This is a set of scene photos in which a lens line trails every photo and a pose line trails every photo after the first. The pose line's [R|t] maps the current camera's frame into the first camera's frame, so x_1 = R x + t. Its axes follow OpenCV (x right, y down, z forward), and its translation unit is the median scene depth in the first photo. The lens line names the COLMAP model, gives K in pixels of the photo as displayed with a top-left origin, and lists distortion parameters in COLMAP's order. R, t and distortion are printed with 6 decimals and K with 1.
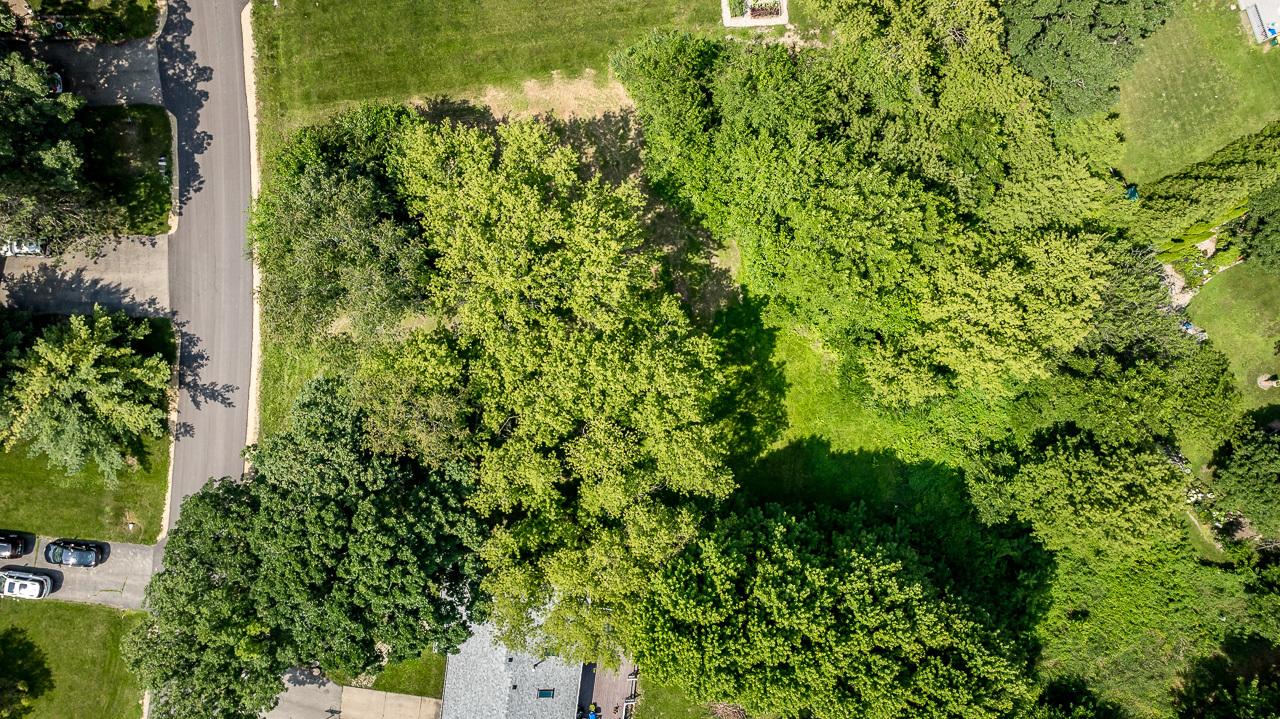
lens RADIAL K [[896.3, 0, 642.7], [0, 896.3, 359.7], [0, 0, 1]] dist [-0.021794, 0.011690]
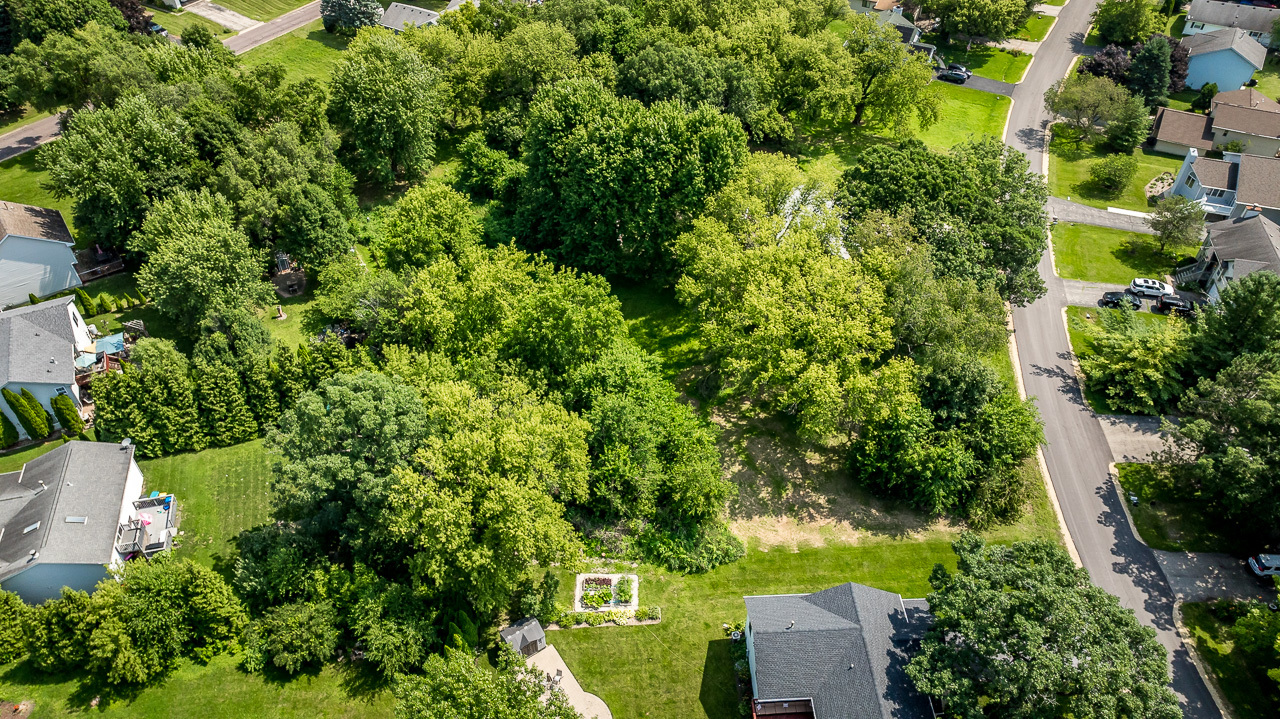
lens RADIAL K [[896.3, 0, 639.3], [0, 896.3, 356.8], [0, 0, 1]] dist [-0.021794, 0.011690]
pose [[-0.994742, -0.076840, 0.067700, 0.037519], [0.102093, -0.692117, 0.714529, -0.973608], [-0.008048, 0.717684, 0.696323, 0.063247]]
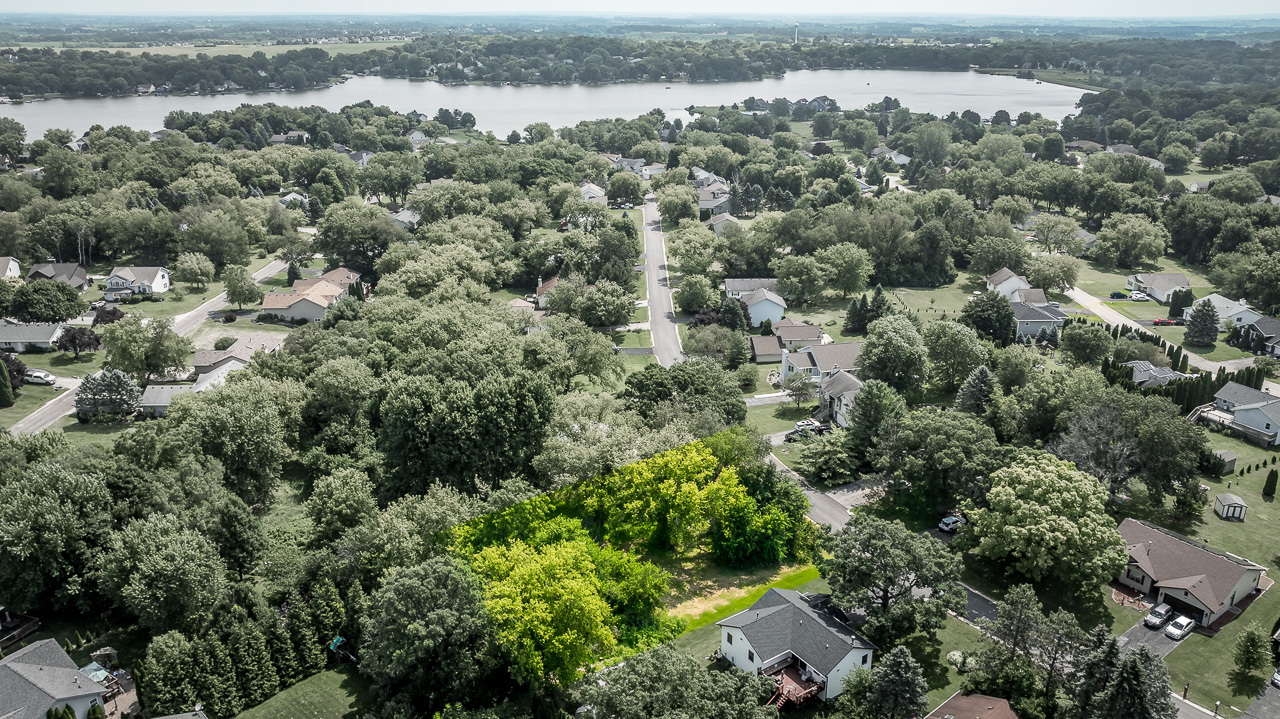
lens RADIAL K [[896.3, 0, 642.0], [0, 896.3, 360.5], [0, 0, 1]] dist [-0.021794, 0.011690]
pose [[-0.906586, 0.148012, -0.395215, 0.591806], [-0.421903, -0.340039, 0.840459, -1.475573], [-0.009991, 0.928690, 0.370722, -0.012940]]
